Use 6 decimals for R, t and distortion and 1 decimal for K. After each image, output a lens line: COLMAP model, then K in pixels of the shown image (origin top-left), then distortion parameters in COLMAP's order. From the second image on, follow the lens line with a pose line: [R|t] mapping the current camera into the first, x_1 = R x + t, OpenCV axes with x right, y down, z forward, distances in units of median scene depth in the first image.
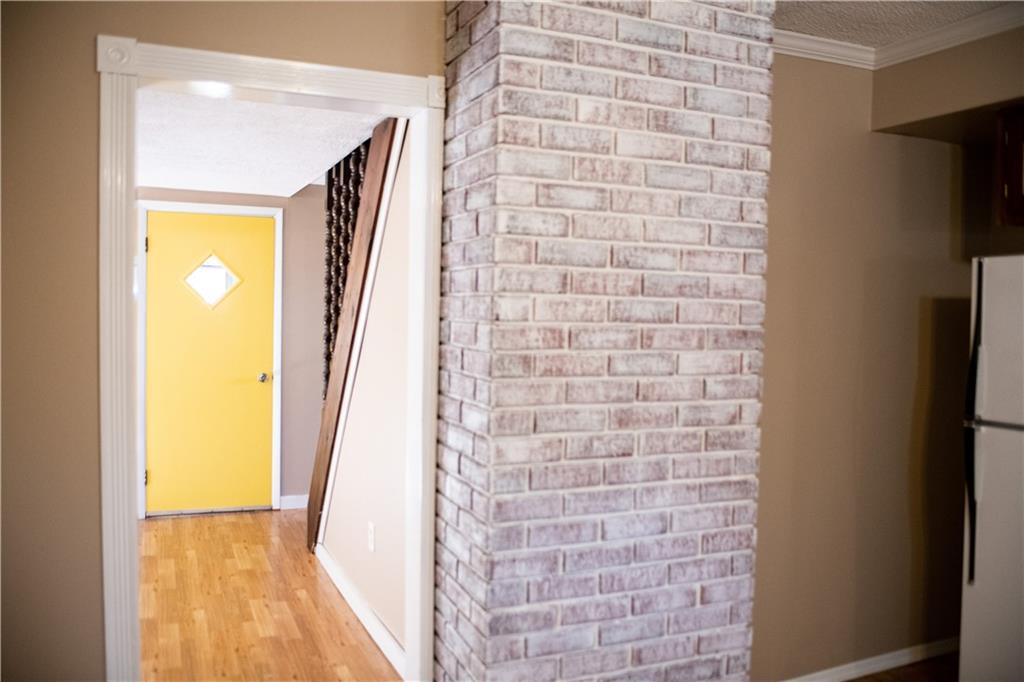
lens RADIAL K [[824.1, 0, 512.0], [0, 824.1, 341.0], [0, 0, 1]] dist [-0.053101, 0.015385]
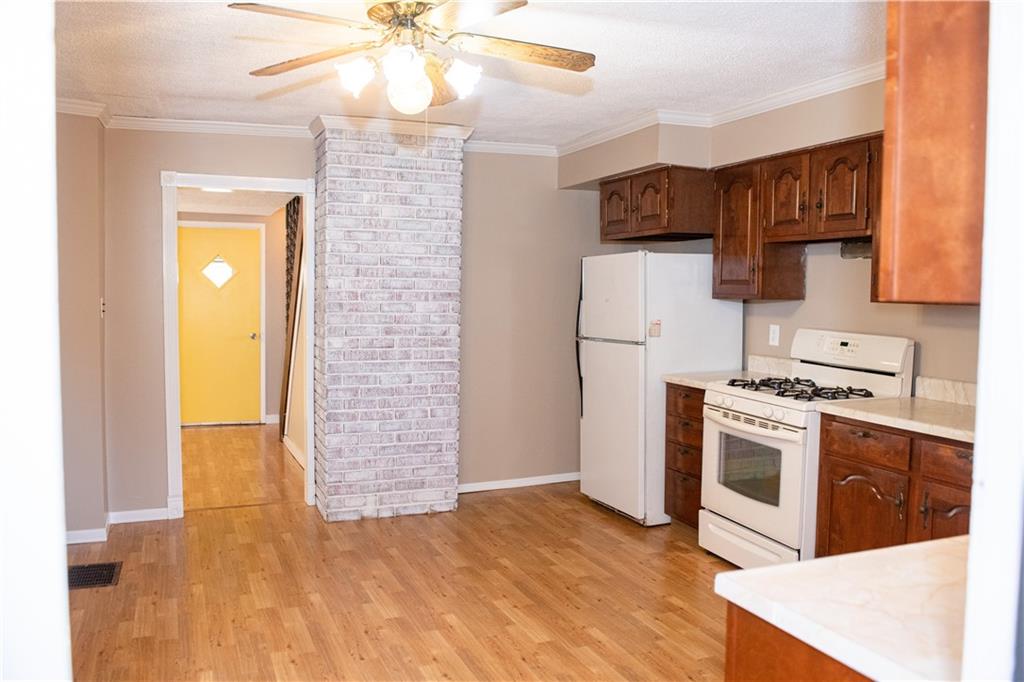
lens RADIAL K [[824.1, 0, 512.0], [0, 824.1, 341.0], [0, 0, 1]] dist [-0.053101, 0.015385]
pose [[0.999725, -0.007542, -0.022194, 0.528991], [0.007877, 0.999855, 0.015075, 0.089700], [0.022078, -0.015245, 0.999640, -1.280095]]
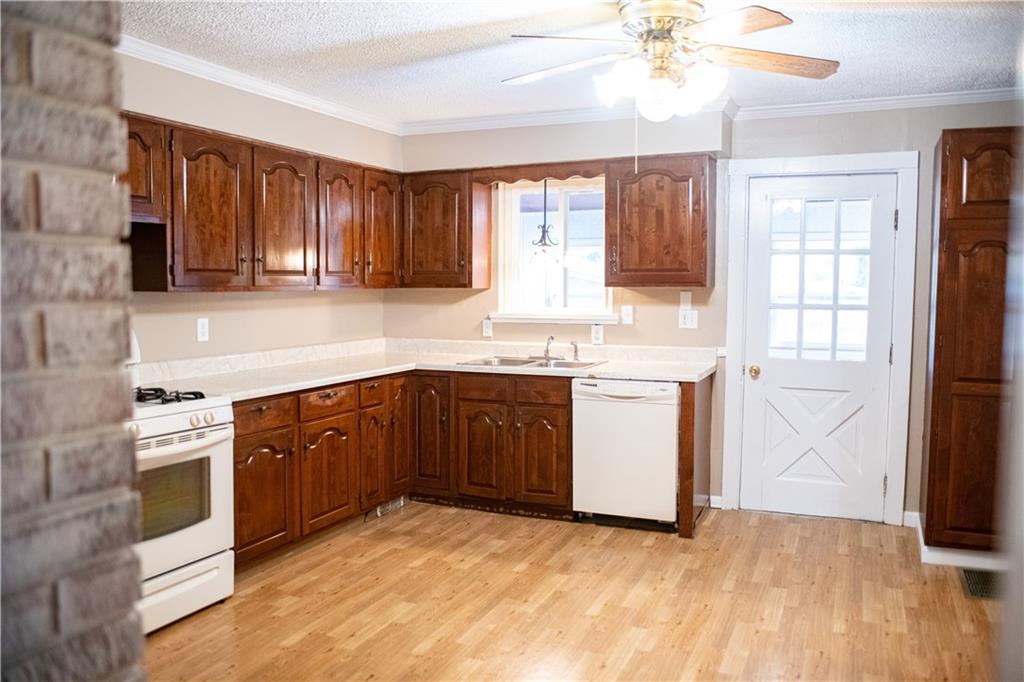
lens RADIAL K [[883.4, 0, 512.0], [0, 883.4, 341.0], [0, 0, 1]] dist [-0.000621, 0.002720]
pose [[-0.692271, -0.072468, 0.717990, -0.557166], [0.016805, 0.993056, 0.116433, -0.058665], [-0.721442, 0.092669, -0.686246, 1.174240]]
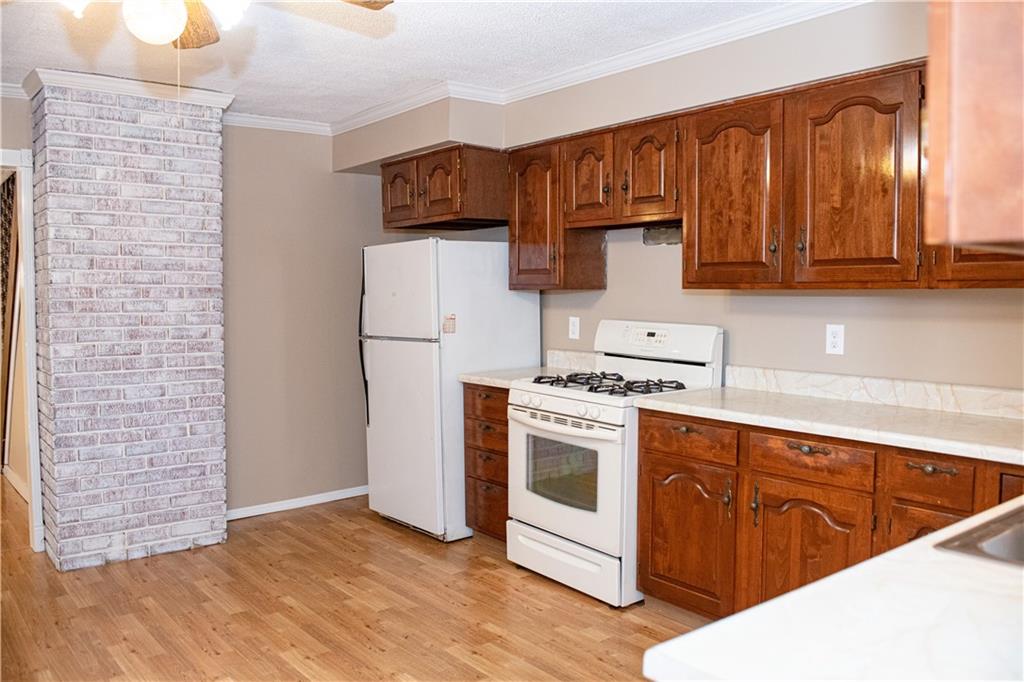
lens RADIAL K [[824.1, 0, 512.0], [0, 824.1, 341.0], [0, 0, 1]] dist [-0.053101, 0.015385]
pose [[0.965252, -0.036037, 0.258826, 0.490534], [0.032498, 0.999311, 0.017940, 0.103262], [-0.259294, -0.008905, 0.965757, -1.044482]]
